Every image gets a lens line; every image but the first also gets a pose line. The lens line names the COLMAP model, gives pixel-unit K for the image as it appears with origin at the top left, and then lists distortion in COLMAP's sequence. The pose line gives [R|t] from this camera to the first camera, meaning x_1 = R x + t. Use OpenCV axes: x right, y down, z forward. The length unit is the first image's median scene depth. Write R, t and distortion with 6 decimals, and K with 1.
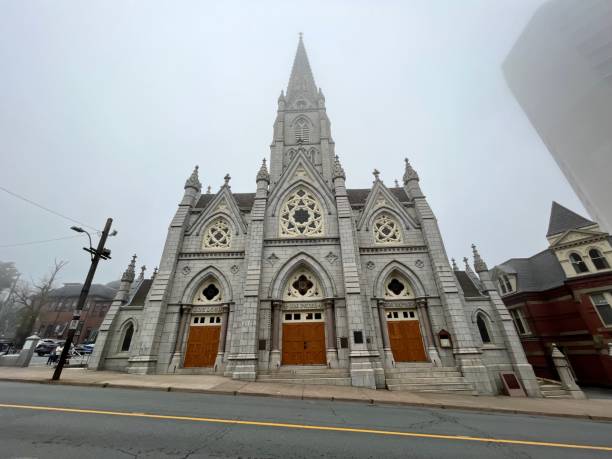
lens RADIAL K [[249.3, 0, 306.0], [0, 249.3, 229.5], [0, 0, 1]] dist [-0.003277, 0.000751]
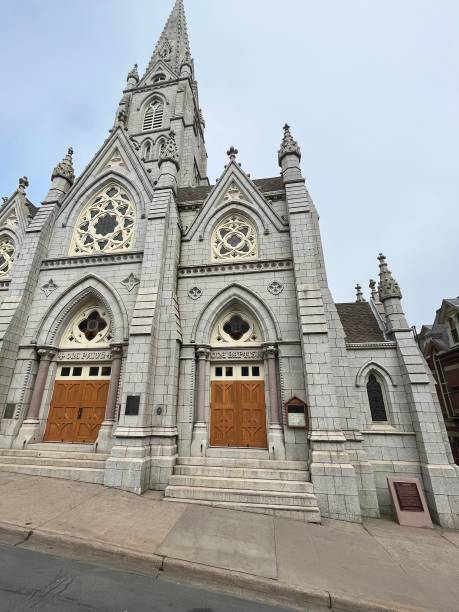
lens RADIAL K [[269.5, 0, 228.3], [0, 269.5, 314.5], [0, 0, 1]] dist [-0.003135, 0.000139]
pose [[0.988464, -0.016854, -0.150515, 0.454349], [0.032865, 0.993978, 0.104534, 0.132691], [0.147847, -0.108275, 0.983066, 0.359068]]
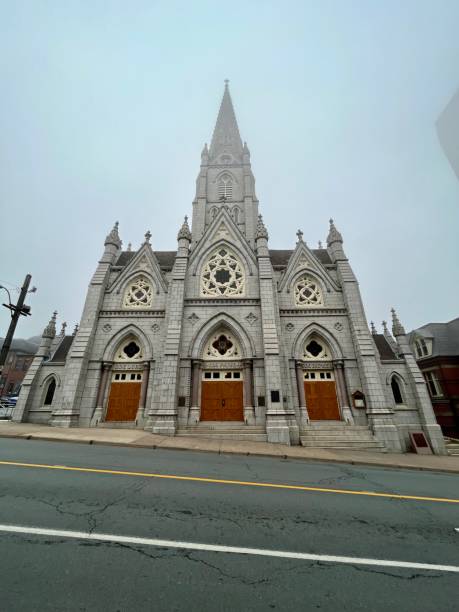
lens RADIAL K [[249.3, 0, 229.5], [0, 249.3, 306.0], [0, 0, 1]] dist [-0.003277, 0.000751]
pose [[0.999726, 0.022239, 0.007350, 0.004436], [-0.022699, 0.997293, 0.069939, -0.006373], [-0.005775, -0.070087, 0.997524, 0.000287]]
